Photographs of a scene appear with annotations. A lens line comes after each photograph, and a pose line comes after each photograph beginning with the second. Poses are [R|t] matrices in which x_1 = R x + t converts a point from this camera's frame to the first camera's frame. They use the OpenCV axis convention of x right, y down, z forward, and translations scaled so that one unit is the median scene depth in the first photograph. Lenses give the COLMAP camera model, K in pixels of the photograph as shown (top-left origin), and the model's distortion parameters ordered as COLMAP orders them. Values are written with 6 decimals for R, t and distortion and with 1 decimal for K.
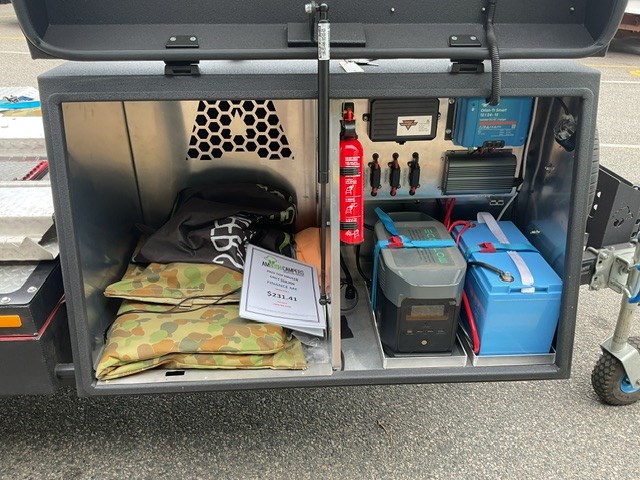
lens RADIAL K [[533.2, 0, 317.1], [0, 533.2, 239.3], [0, 0, 1]] dist [0.064155, -0.012117]
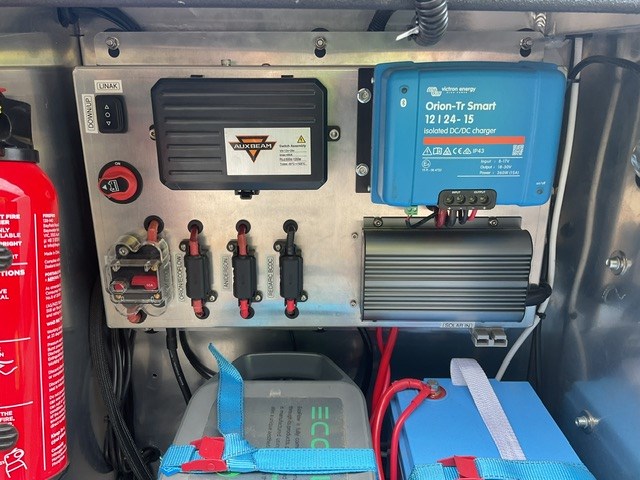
lens RADIAL K [[525.4, 0, 319.8], [0, 525.4, 236.9], [0, 0, 1]] dist [0.067119, -0.126449]
pose [[0.998794, 0.016950, -0.046074, 0.225851], [-0.024345, 0.985992, -0.165005, -0.080265], [0.042632, 0.165927, 0.985216, 0.591033]]
